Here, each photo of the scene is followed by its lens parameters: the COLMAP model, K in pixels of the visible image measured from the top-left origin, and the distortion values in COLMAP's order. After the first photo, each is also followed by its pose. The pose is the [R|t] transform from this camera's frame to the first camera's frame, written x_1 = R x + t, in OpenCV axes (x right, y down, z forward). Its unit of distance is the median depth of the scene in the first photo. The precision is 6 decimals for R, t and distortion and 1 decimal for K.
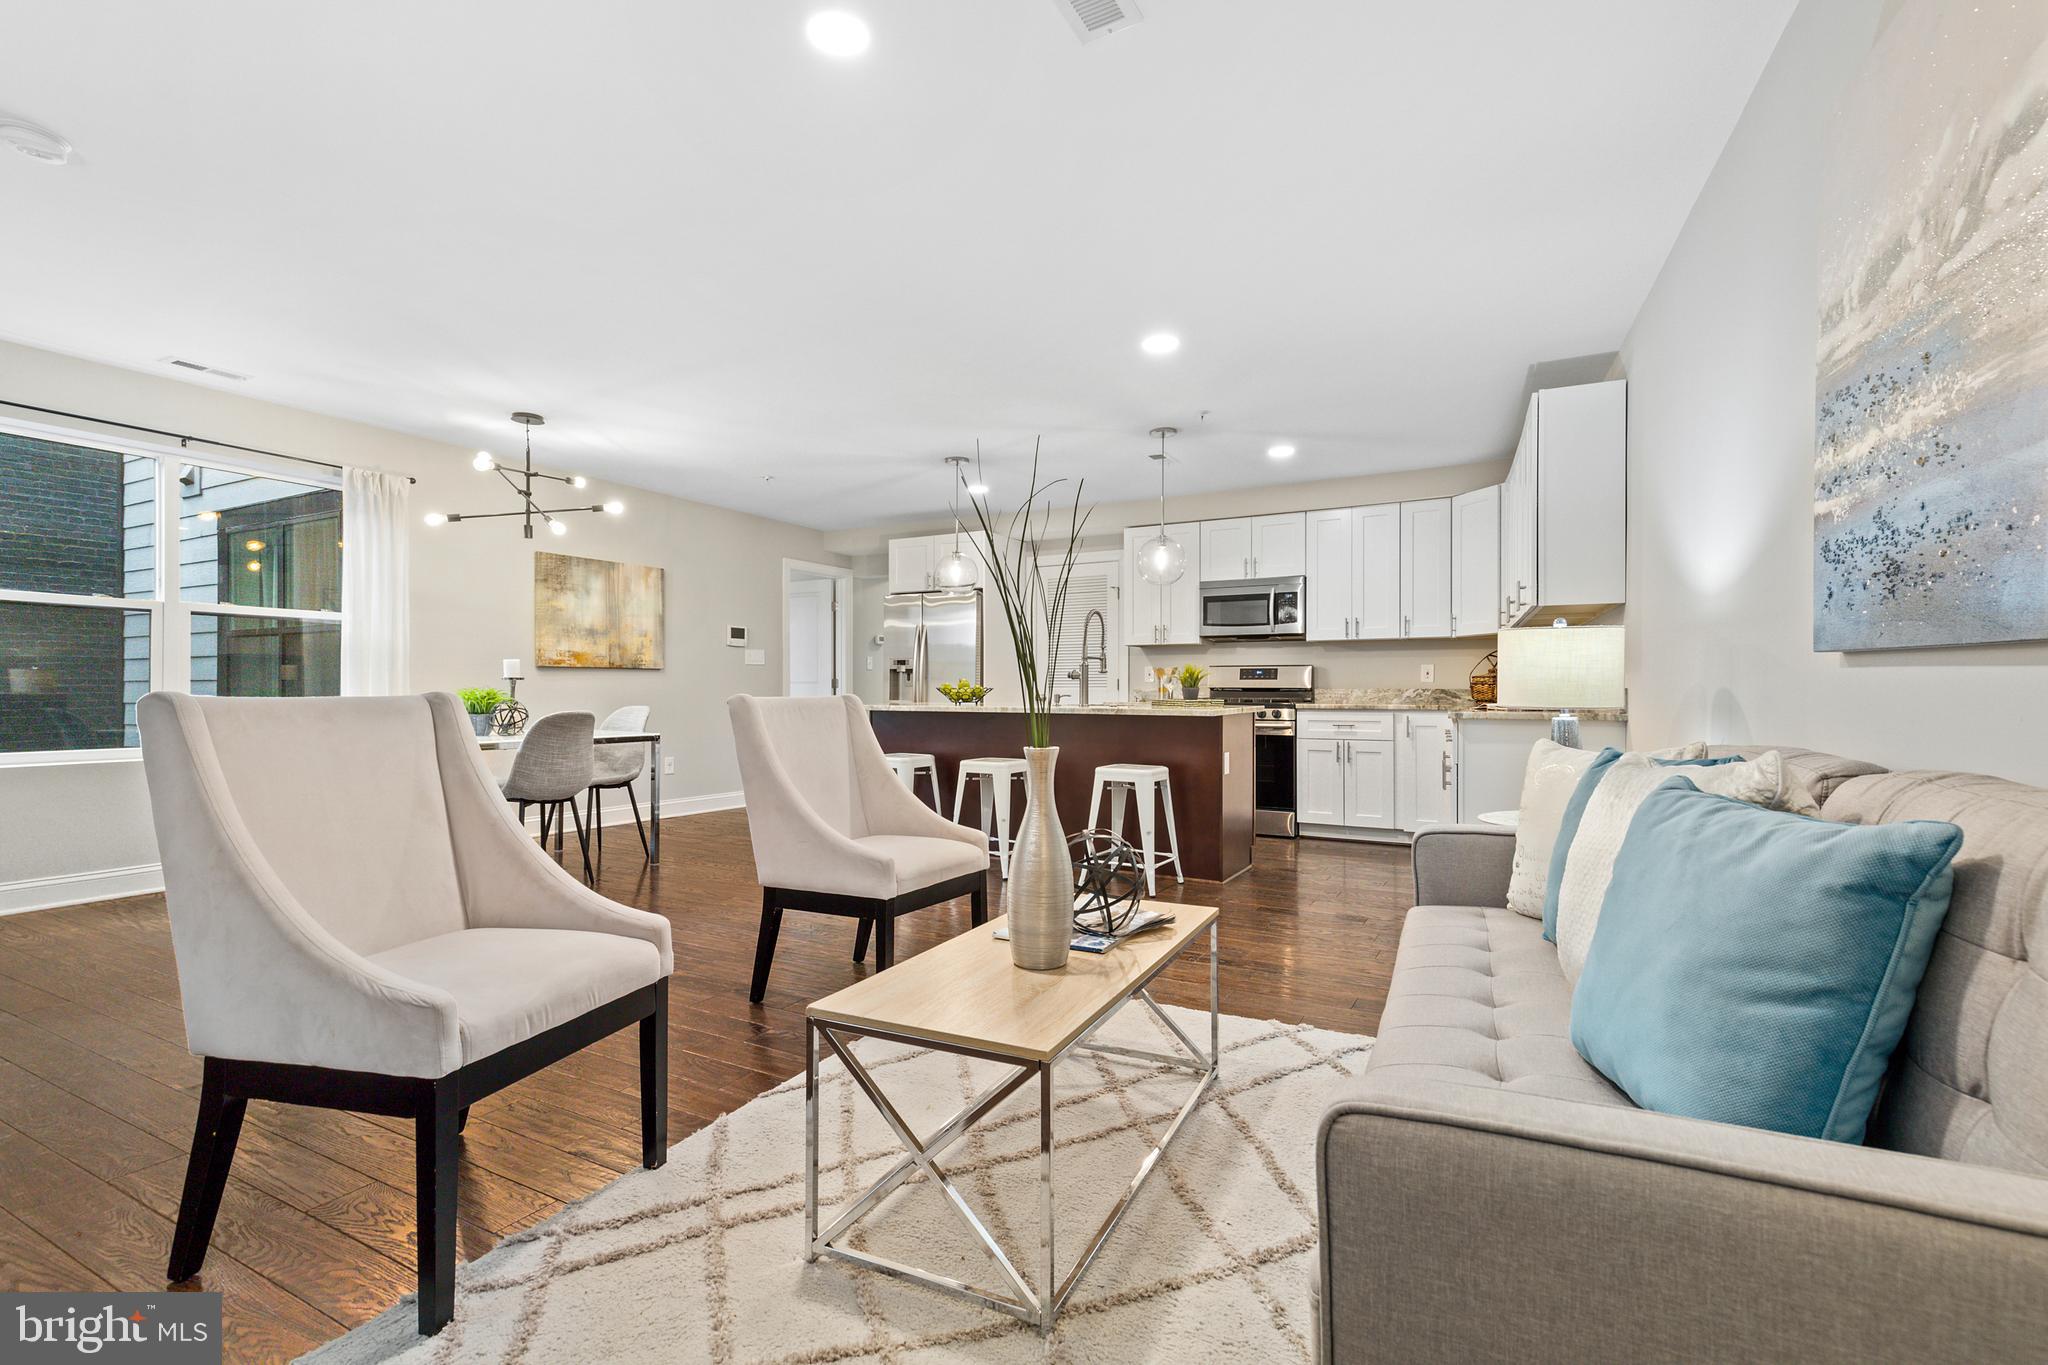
lens RADIAL K [[922.5, 0, 1010.4], [0, 922.5, 680.6], [0, 0, 1]] dist [0.025742, 0.000110]
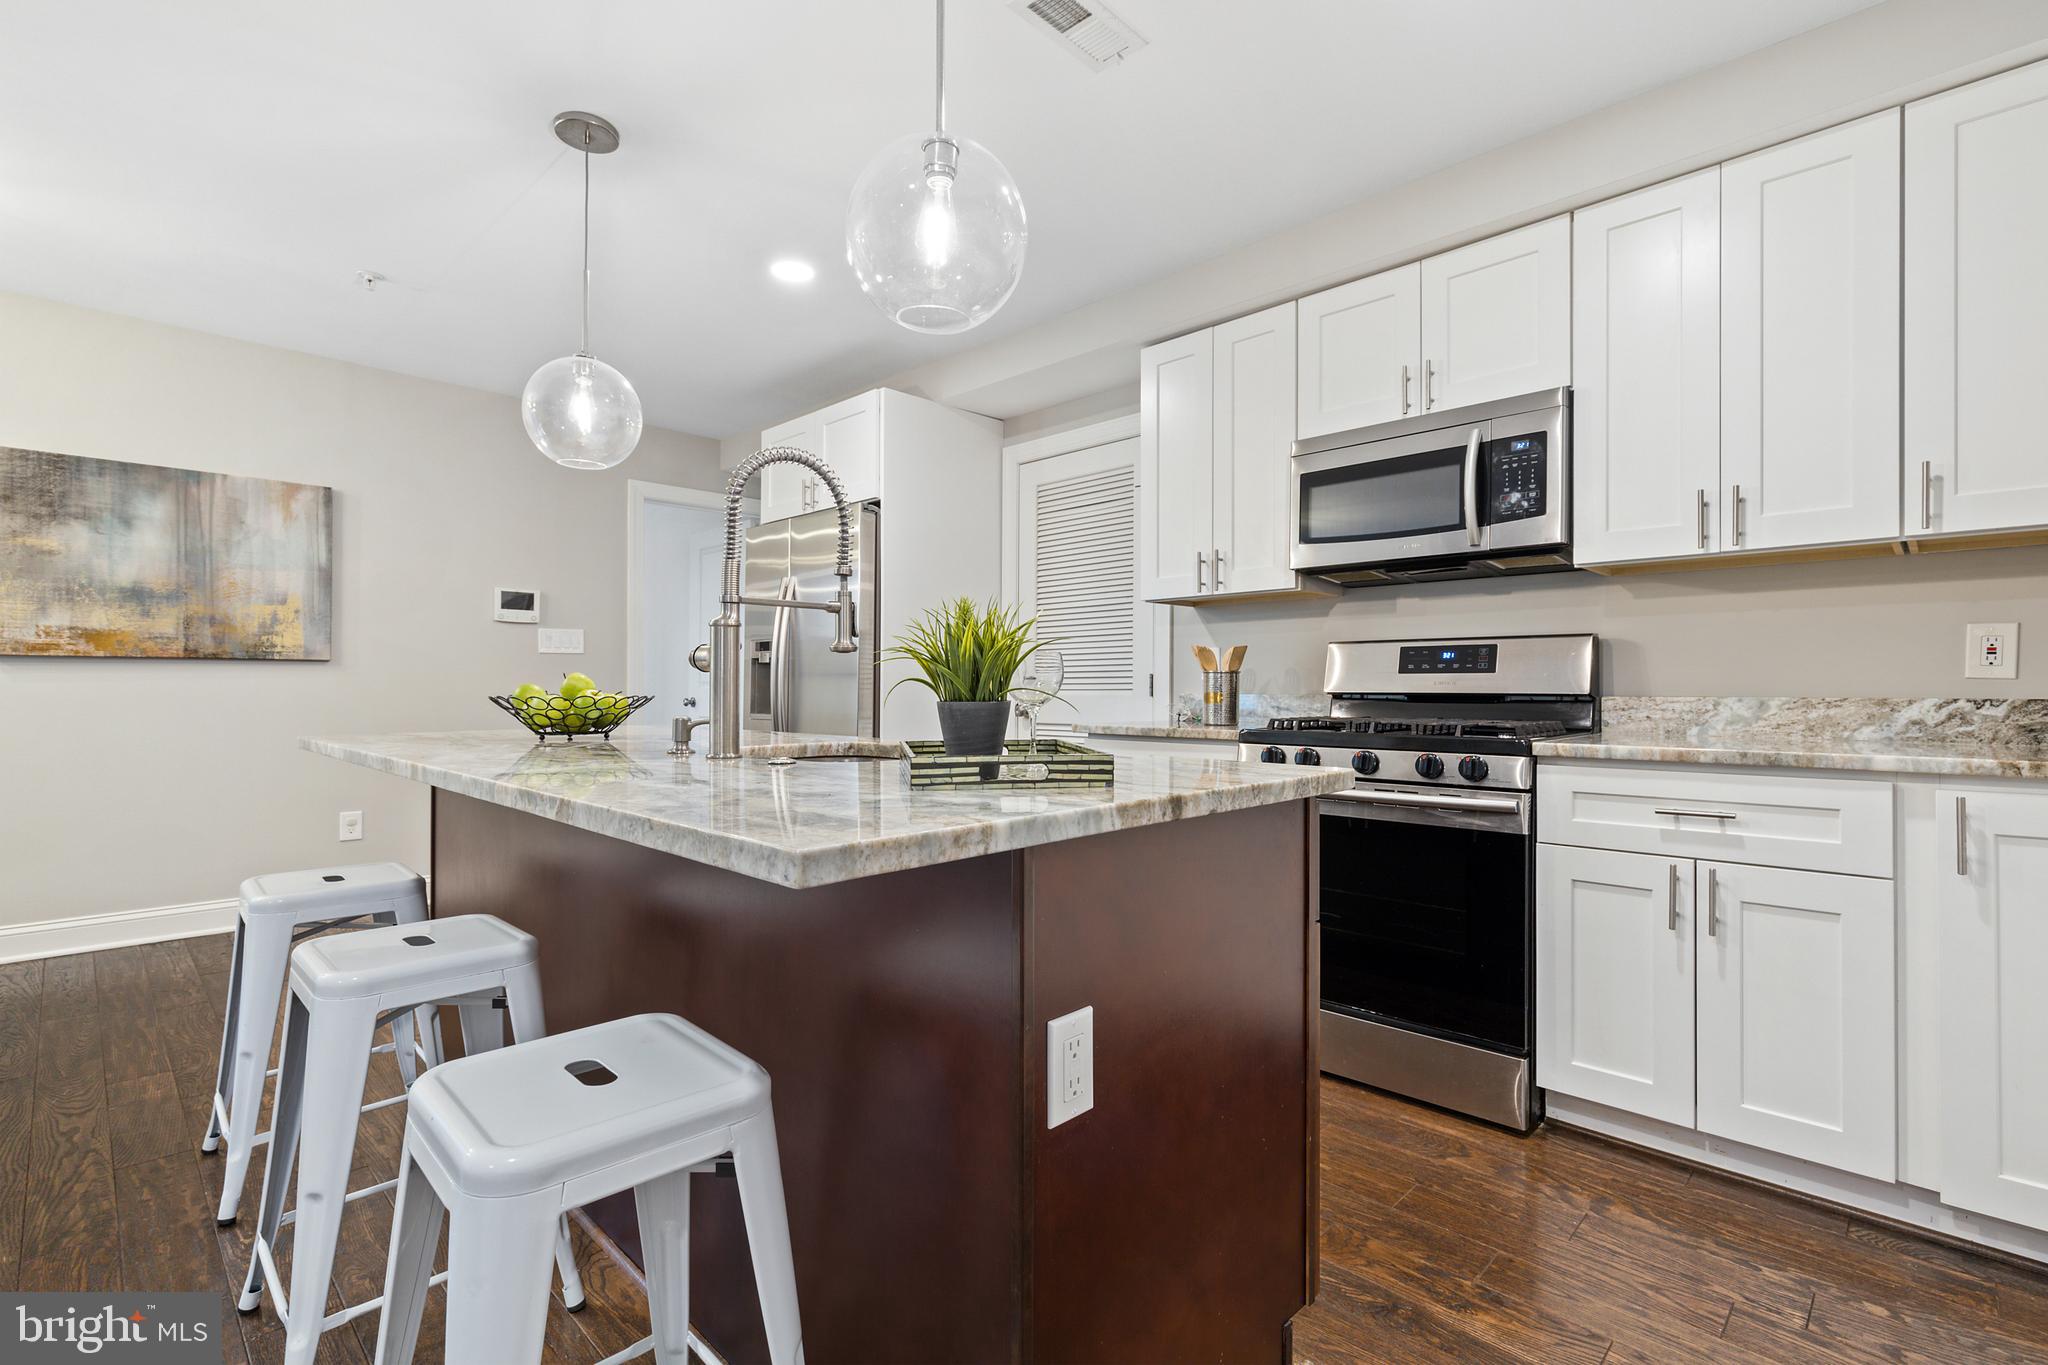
lens RADIAL K [[909.4, 0, 1024.0], [0, 909.4, 682.5], [0, 0, 1]] dist [-0.001504, 0.000273]
pose [[0.963652, -0.002718, -0.267146, 0.209901], [0.003409, 0.999992, 0.002122, 0.001754], [0.267138, -0.002955, 0.963654, 0.604386]]
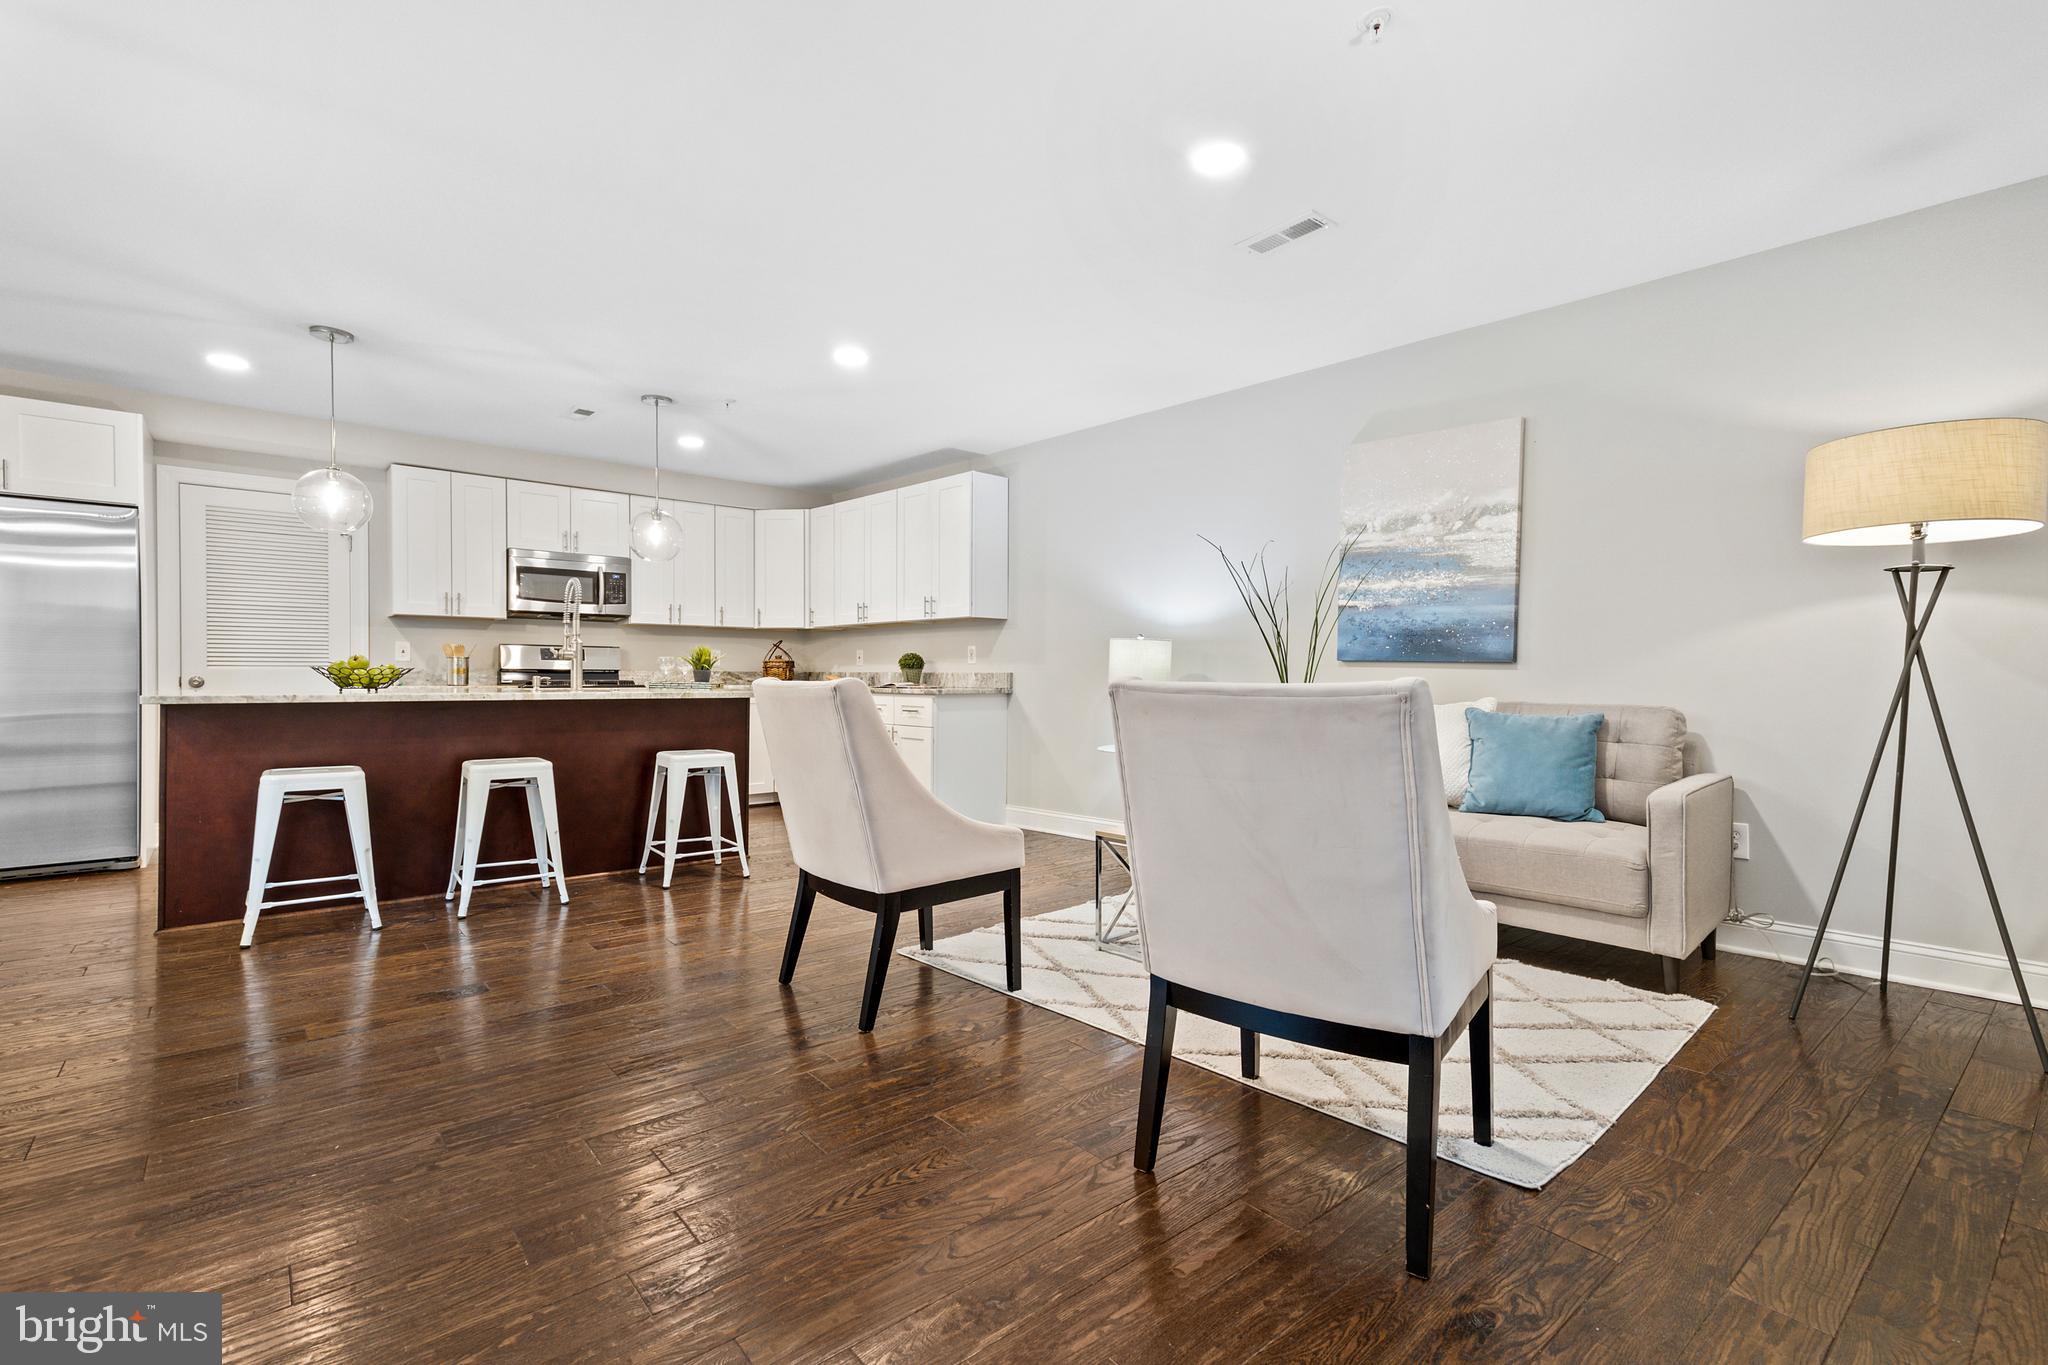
lens RADIAL K [[900.5, 0, 1022.2], [0, 900.5, 678.1], [0, 0, 1]] dist [0.032701, 0.000173]
pose [[0.366112, -0.002518, 0.930567, -0.447826], [-0.014917, 0.999852, 0.008575, 0.001994], [-0.930451, -0.017021, 0.366020, 0.243290]]
